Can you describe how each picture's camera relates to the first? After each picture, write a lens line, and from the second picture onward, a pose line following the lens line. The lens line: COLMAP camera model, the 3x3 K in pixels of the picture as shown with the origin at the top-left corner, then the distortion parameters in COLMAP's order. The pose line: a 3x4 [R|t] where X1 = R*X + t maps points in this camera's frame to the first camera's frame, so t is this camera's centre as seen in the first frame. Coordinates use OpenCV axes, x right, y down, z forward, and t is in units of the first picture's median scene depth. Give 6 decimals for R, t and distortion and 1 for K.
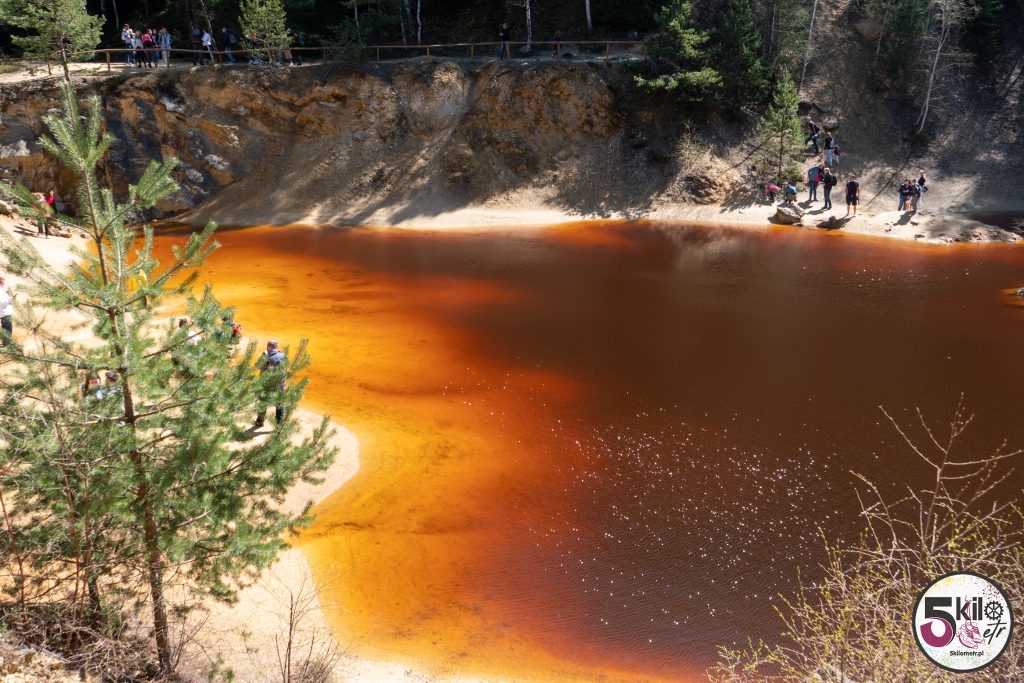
lens RADIAL K [[862.2, 0, 512.0], [0, 862.2, 341.5], [0, 0, 1]] dist [-0.009089, -0.005385]
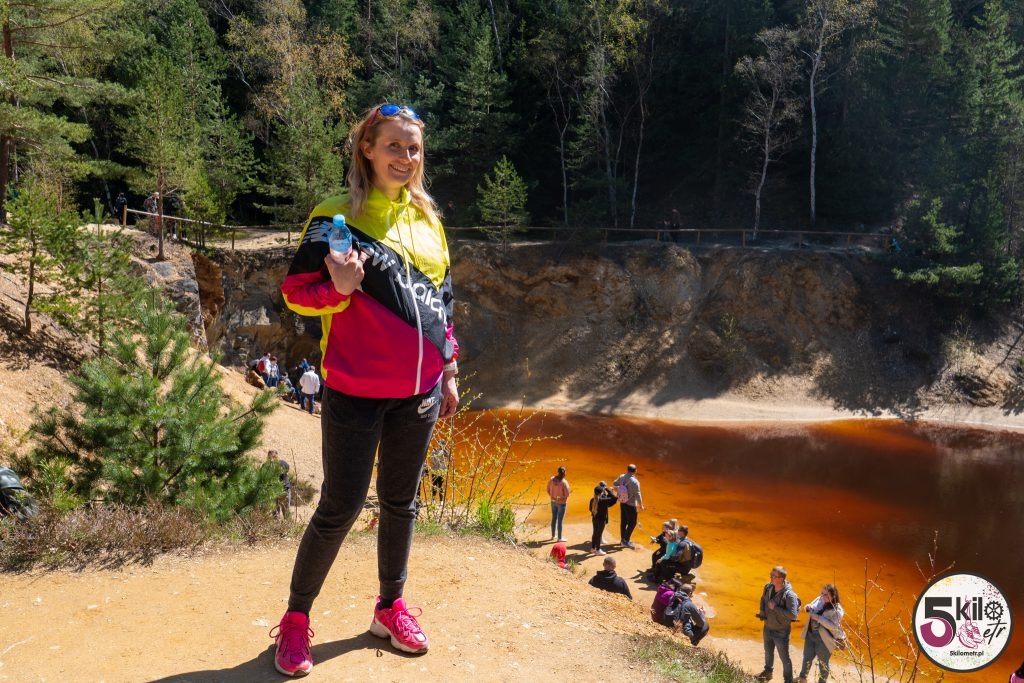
lens RADIAL K [[862.2, 0, 512.0], [0, 862.2, 341.5], [0, 0, 1]] dist [-0.009089, -0.005385]
pose [[0.998674, 0.040717, -0.031517, -0.236881], [-0.046248, 0.978412, -0.201423, -0.018280], [0.022635, 0.202614, 0.978997, 0.074499]]
